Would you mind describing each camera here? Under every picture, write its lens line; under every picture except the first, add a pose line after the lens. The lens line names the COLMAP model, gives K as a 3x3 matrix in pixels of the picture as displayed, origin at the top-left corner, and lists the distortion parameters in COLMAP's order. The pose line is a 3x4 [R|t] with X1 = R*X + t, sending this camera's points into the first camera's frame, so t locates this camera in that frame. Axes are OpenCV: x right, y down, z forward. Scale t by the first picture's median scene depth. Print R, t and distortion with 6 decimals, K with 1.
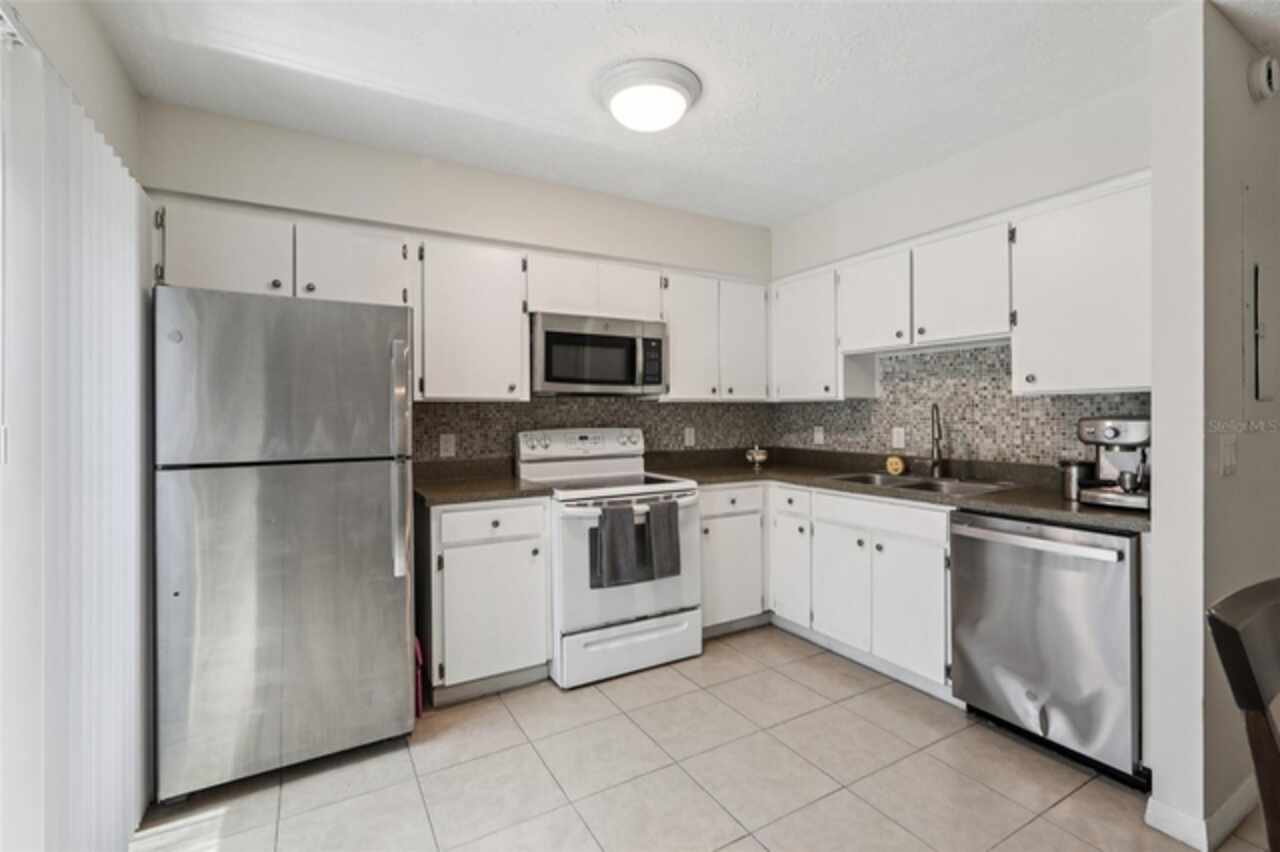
lens RADIAL K [[589.7, 0, 672.0], [0, 589.7, 412.3], [0, 0, 1]] dist [-0.053232, 0.011232]
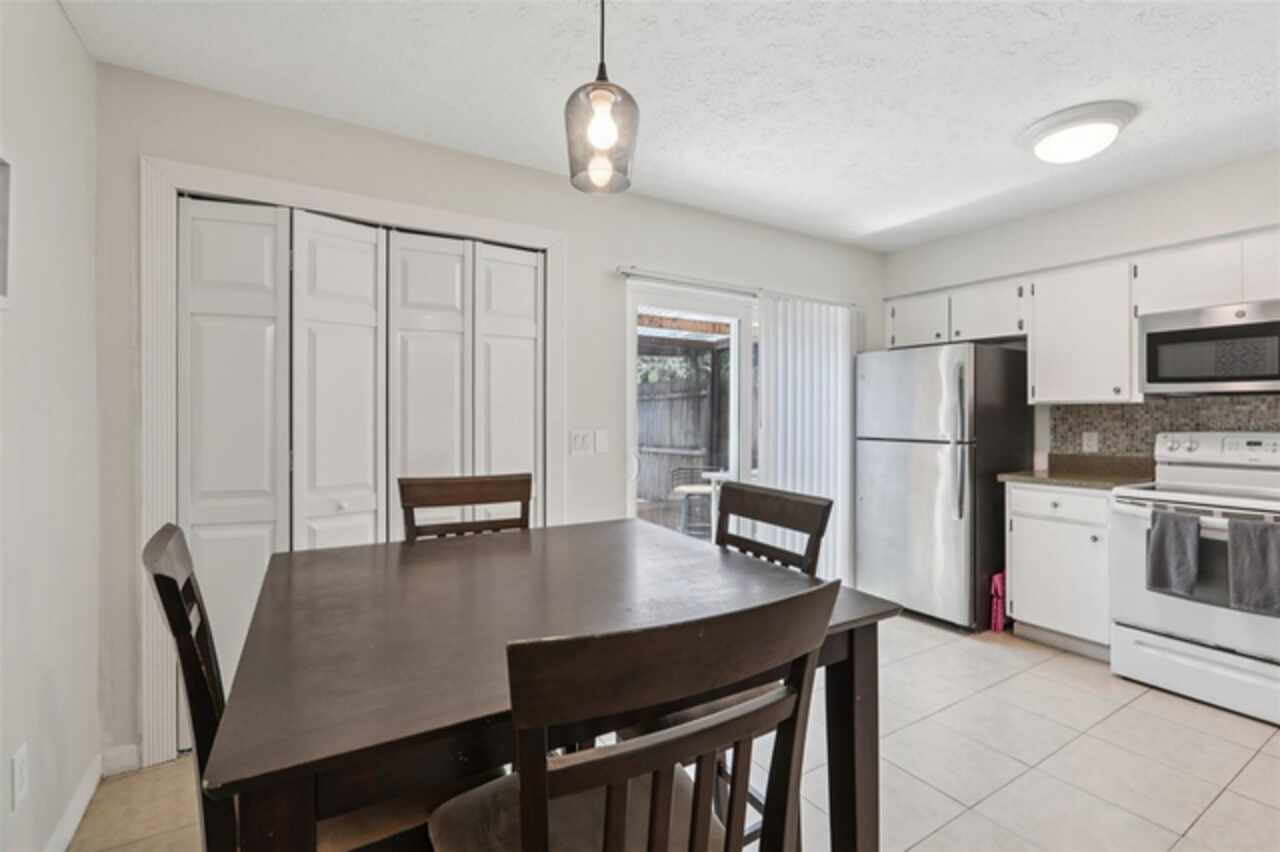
lens RADIAL K [[595.5, 0, 661.5], [0, 595.5, 415.5], [0, 0, 1]] dist [-0.002613, 0.000842]
pose [[0.024226, 0.006997, -0.999682, 0.779135], [-0.000571, 0.999975, 0.006985, -0.003096], [0.999706, 0.000401, 0.024230, 0.131969]]
